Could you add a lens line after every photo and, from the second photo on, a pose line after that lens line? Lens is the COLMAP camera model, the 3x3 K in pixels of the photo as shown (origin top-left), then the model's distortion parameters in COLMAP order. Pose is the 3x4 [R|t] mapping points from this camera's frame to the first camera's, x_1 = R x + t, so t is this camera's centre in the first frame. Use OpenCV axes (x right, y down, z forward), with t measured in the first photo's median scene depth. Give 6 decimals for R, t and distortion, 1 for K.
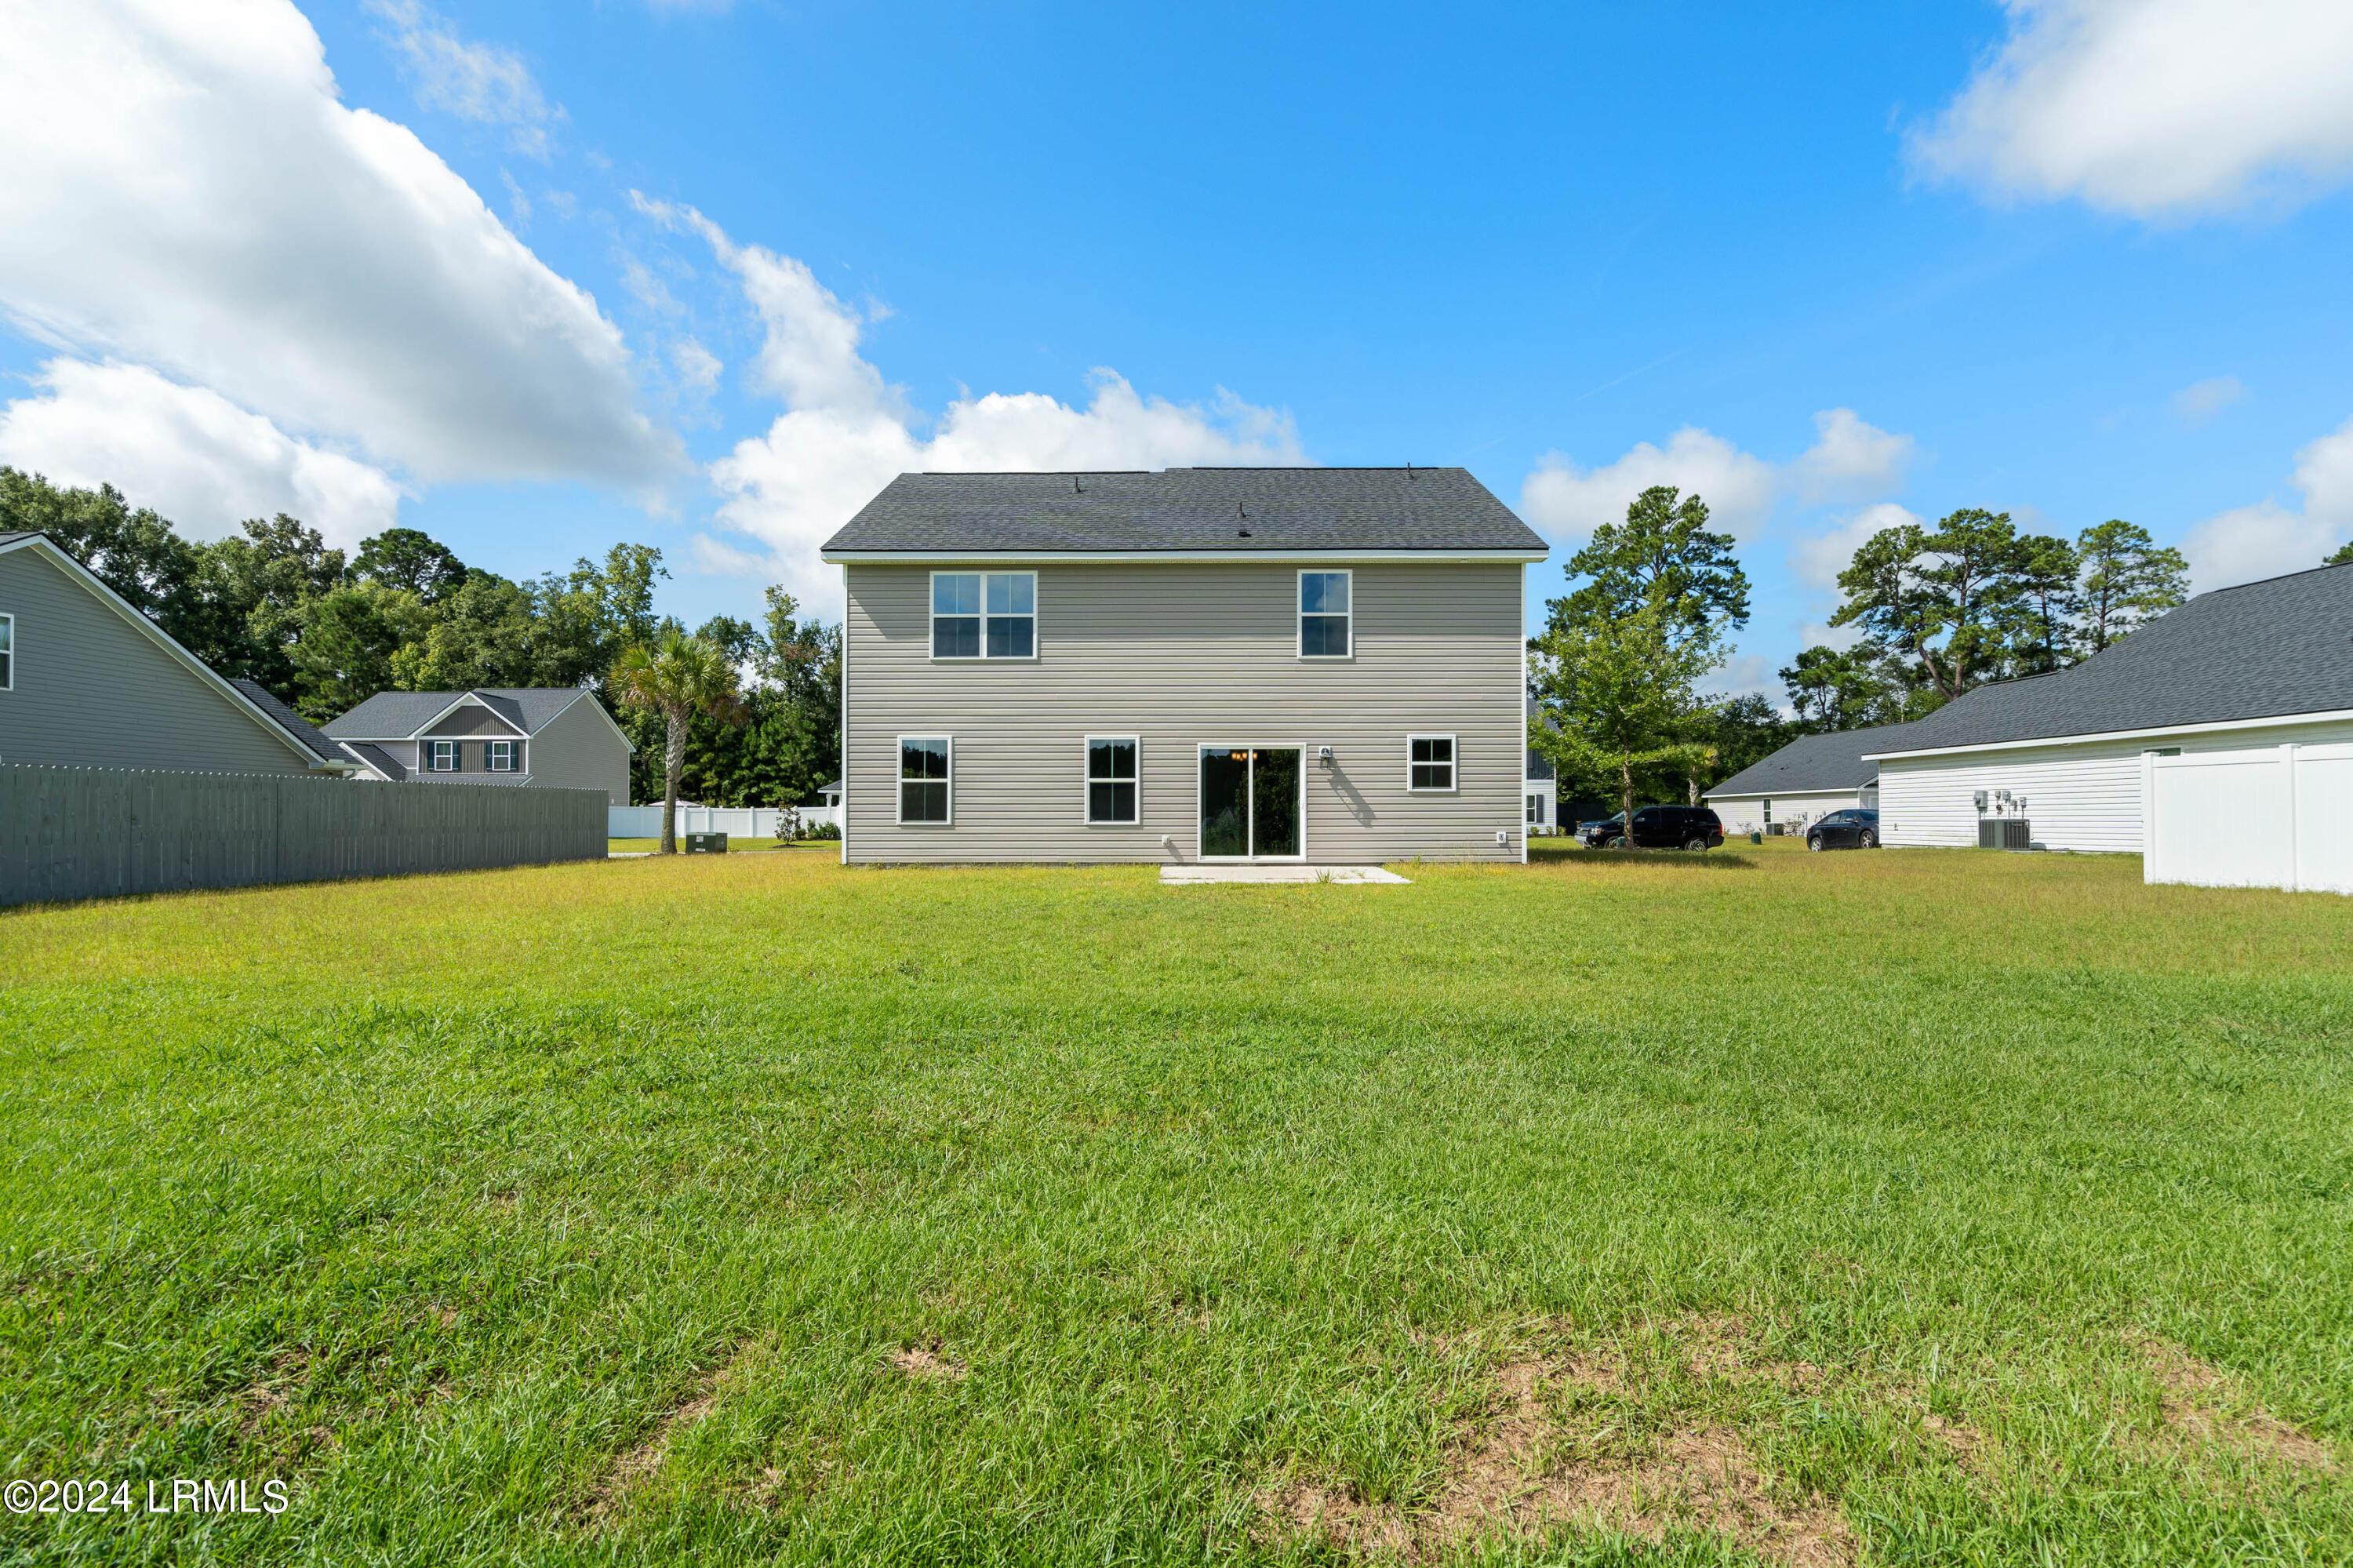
lens RADIAL K [[1050.9, 0, 1181.5], [0, 1050.9, 808.5], [0, 0, 1]] dist [0.002832, 0.000374]
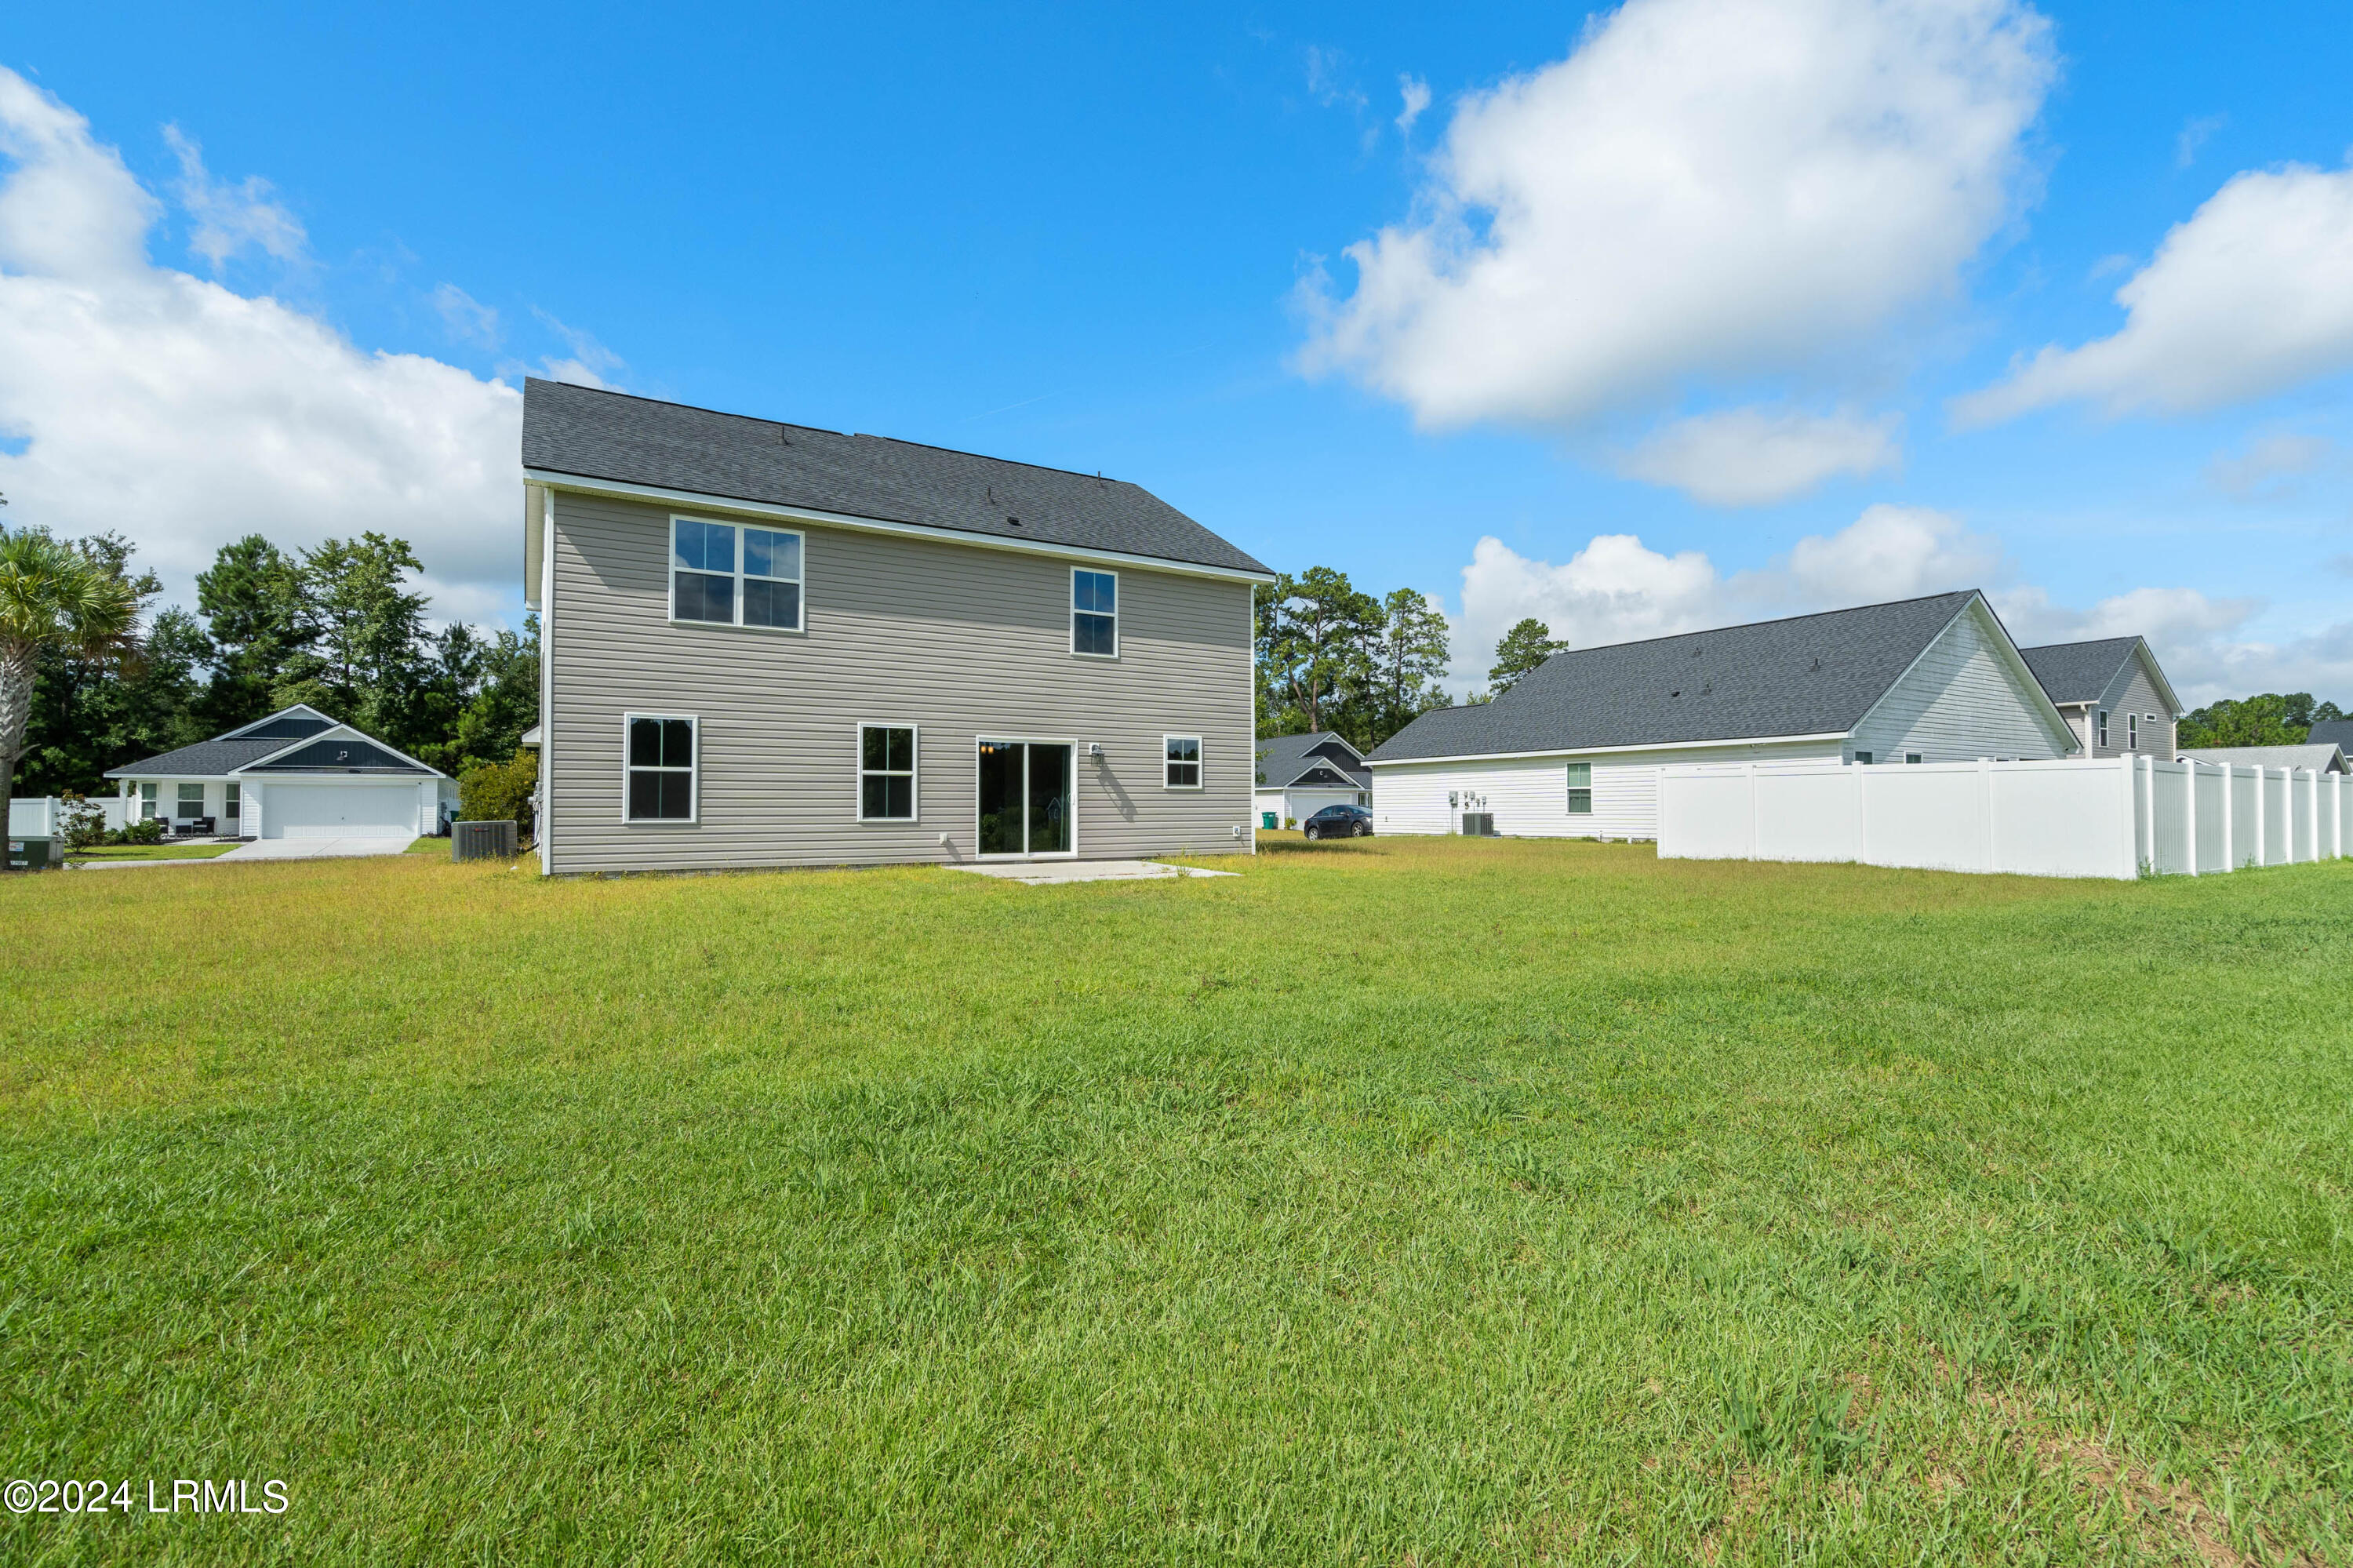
lens RADIAL K [[1050.9, 0, 1193.2], [0, 1050.9, 775.9], [0, 0, 1]] dist [0.002832, 0.000374]
pose [[0.852526, 0.016853, 0.522413, -0.307499], [-0.003870, 0.999656, -0.025934, -0.001560], [-0.522670, 0.020088, 0.852298, 0.089292]]
